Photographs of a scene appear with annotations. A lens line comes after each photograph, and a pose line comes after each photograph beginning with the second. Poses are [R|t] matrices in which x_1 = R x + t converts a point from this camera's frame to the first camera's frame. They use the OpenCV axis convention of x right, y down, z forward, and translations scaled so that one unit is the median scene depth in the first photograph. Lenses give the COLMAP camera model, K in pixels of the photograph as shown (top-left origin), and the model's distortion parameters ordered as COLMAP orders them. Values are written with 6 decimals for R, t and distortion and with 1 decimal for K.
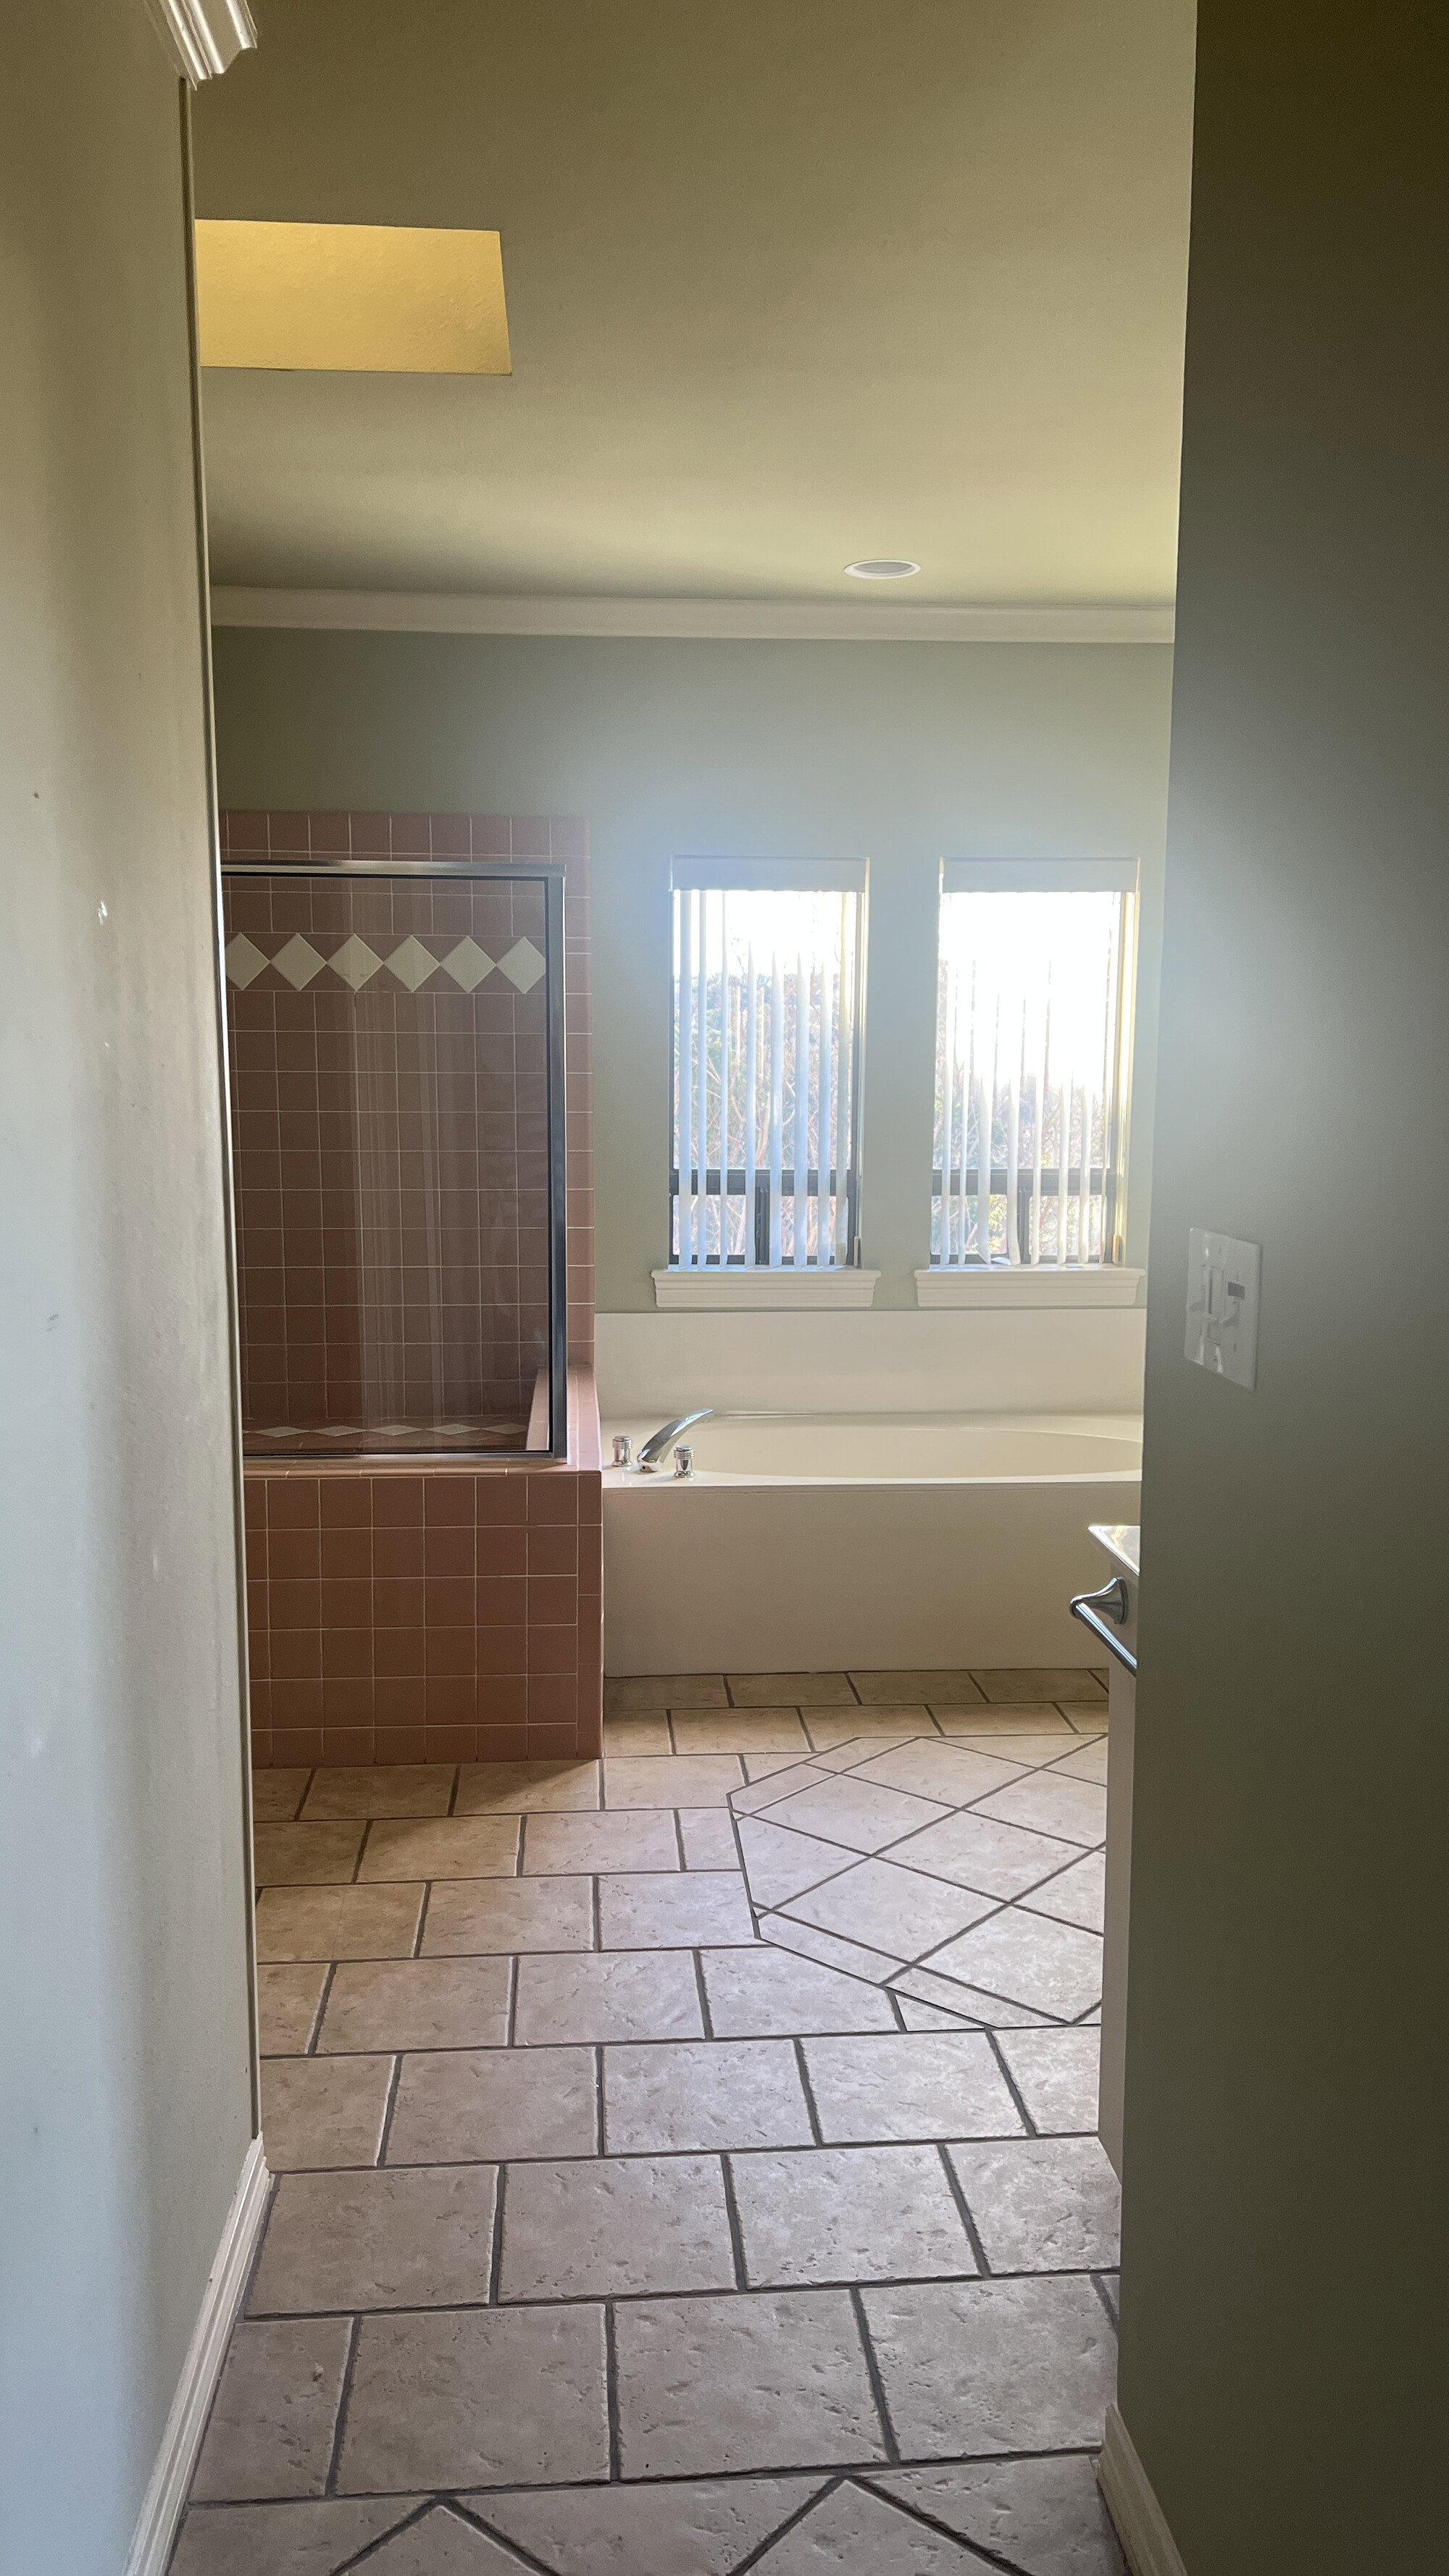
lens RADIAL K [[1910.4, 0, 693.3], [0, 1910.4, 1345.6], [0, 0, 1]] dist [0.058130, -0.062380]
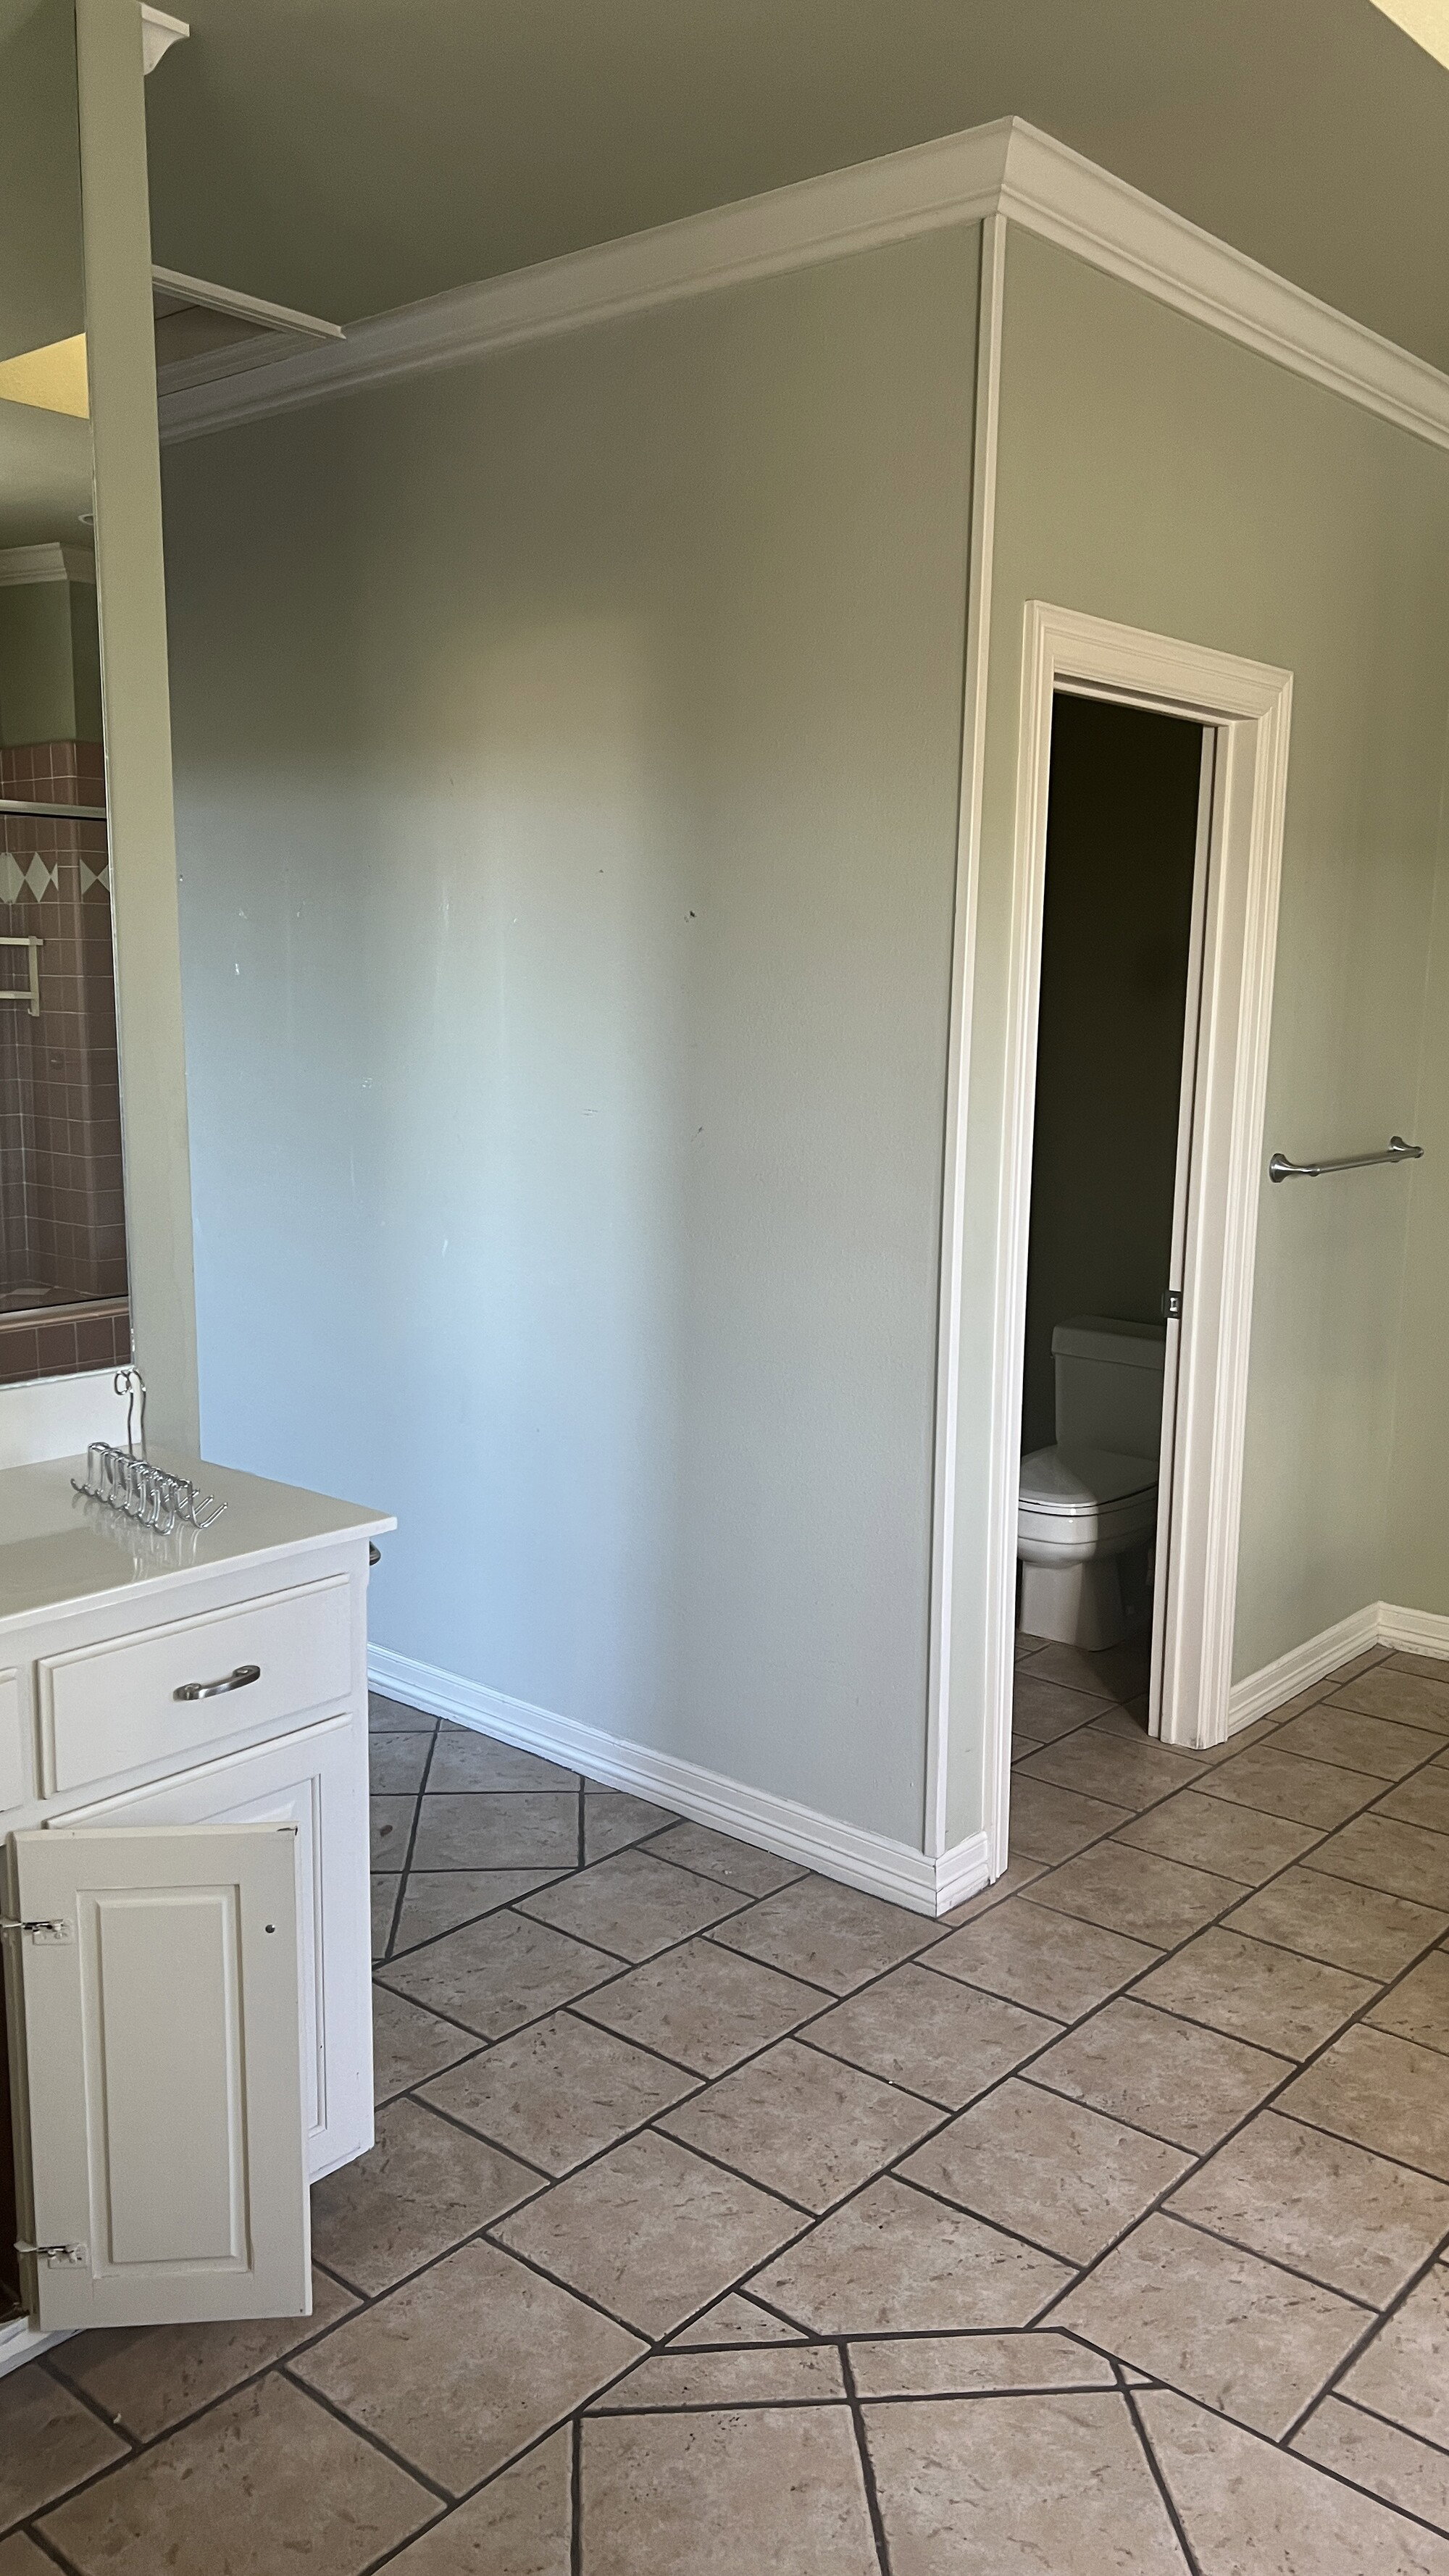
lens RADIAL K [[1910.4, 0, 724.4], [0, 1910.4, 1281.8], [0, 0, 1]] dist [0.058130, -0.062380]
pose [[-0.702058, 0.099933, -0.705074, 0.393443], [-0.121723, 0.958693, 0.257082, -0.141636], [0.701640, 0.266310, -0.660894, 0.900080]]
